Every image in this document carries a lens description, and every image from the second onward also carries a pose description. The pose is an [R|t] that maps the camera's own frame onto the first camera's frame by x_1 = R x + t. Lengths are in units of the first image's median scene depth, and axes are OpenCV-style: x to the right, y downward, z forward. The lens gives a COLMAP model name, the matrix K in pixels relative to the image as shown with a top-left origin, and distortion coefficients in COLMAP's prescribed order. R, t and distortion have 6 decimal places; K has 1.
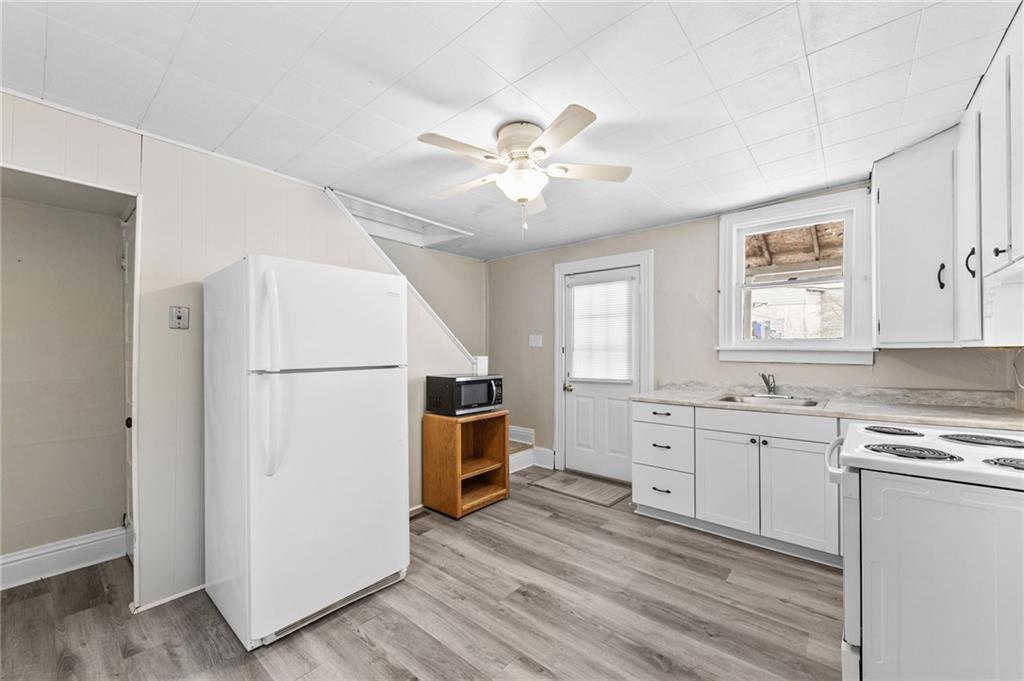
lens RADIAL K [[403.1, 0, 506.4], [0, 403.1, 347.7], [0, 0, 1]] dist [0.002182, -0.000558]
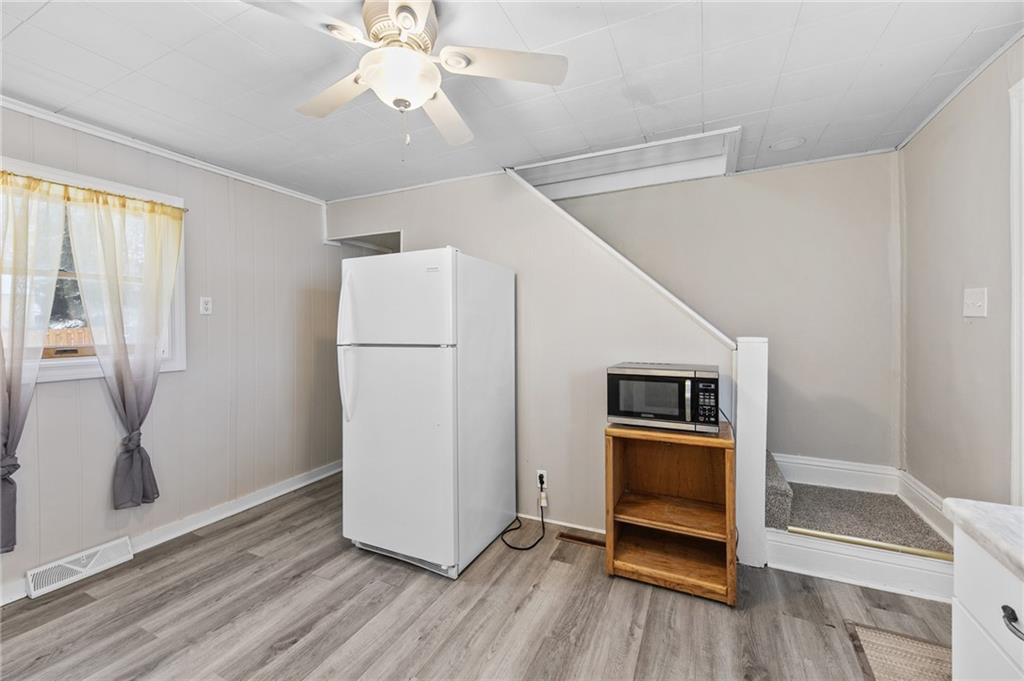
lens RADIAL K [[403.1, 0, 512.4], [0, 403.1, 325.9], [0, 0, 1]] dist [0.002182, -0.000558]
pose [[0.271055, -0.001554, -0.962563, 0.508577], [0.011493, 0.999933, 0.001622, 0.000958], [0.962495, -0.011503, 0.271055, 0.684654]]
